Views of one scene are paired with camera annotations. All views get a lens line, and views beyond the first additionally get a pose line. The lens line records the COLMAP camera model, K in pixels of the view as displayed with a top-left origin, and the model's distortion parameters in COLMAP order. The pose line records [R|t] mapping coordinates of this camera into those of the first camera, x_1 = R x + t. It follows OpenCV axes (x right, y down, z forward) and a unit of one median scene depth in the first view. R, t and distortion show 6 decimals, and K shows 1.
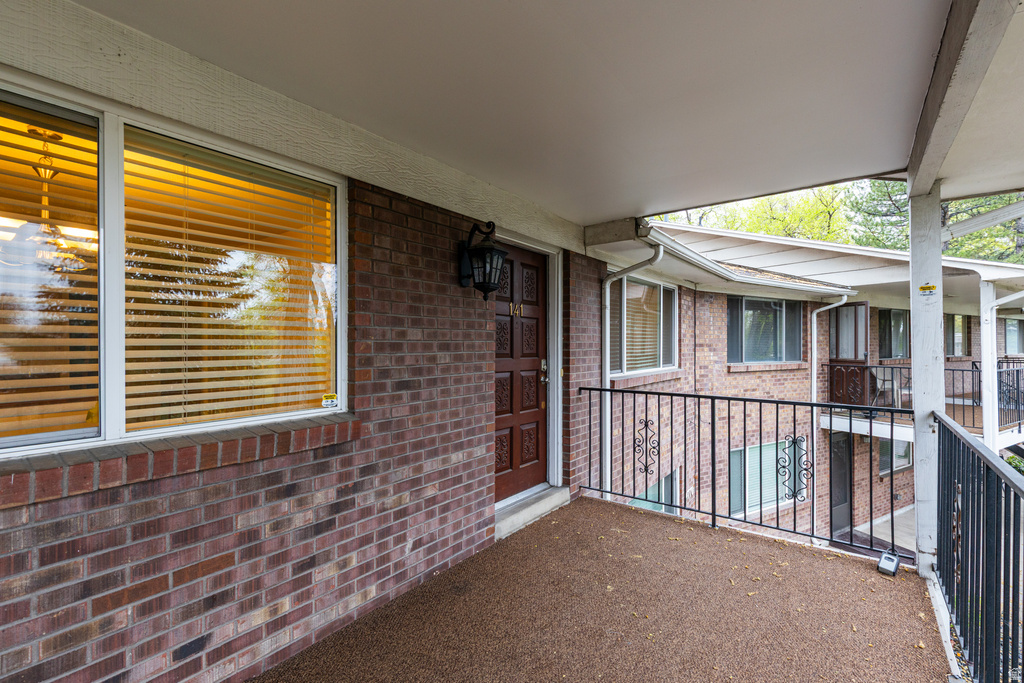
lens RADIAL K [[465.0, 0, 512.1], [0, 465.0, 343.8], [0, 0, 1]] dist [0.001705, -0.000412]
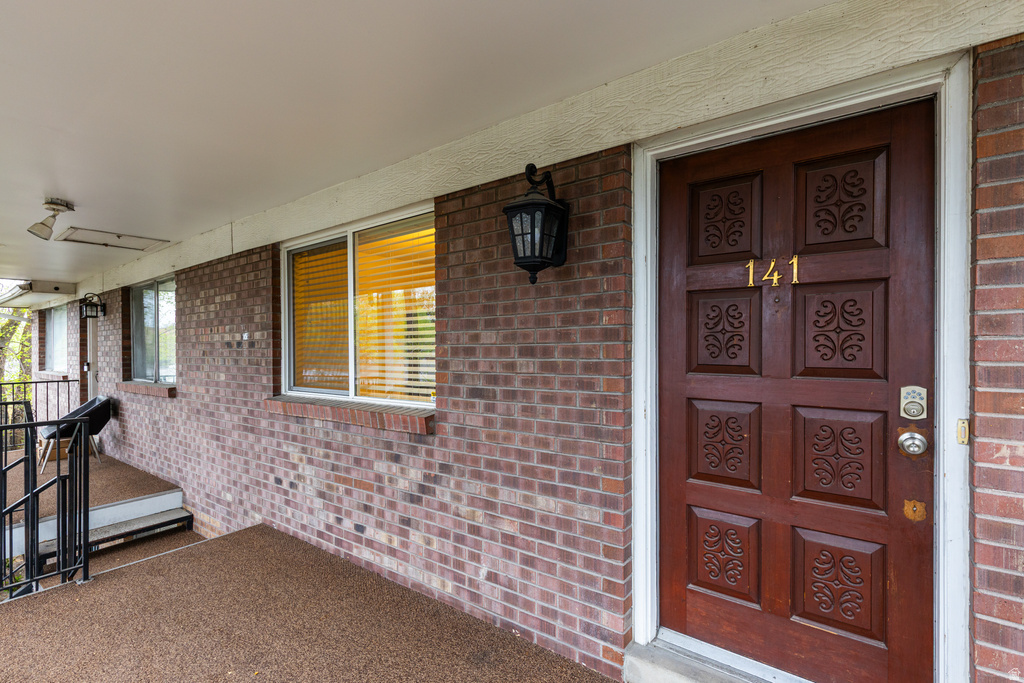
lens RADIAL K [[465.0, 0, 512.2], [0, 465.0, 349.1], [0, 0, 1]] dist [0.001705, -0.000412]
pose [[-0.000867, 0.003228, -0.999994, 0.689768], [0.007842, 0.999964, 0.003221, -0.000364], [0.999969, -0.007839, -0.000893, 1.075048]]
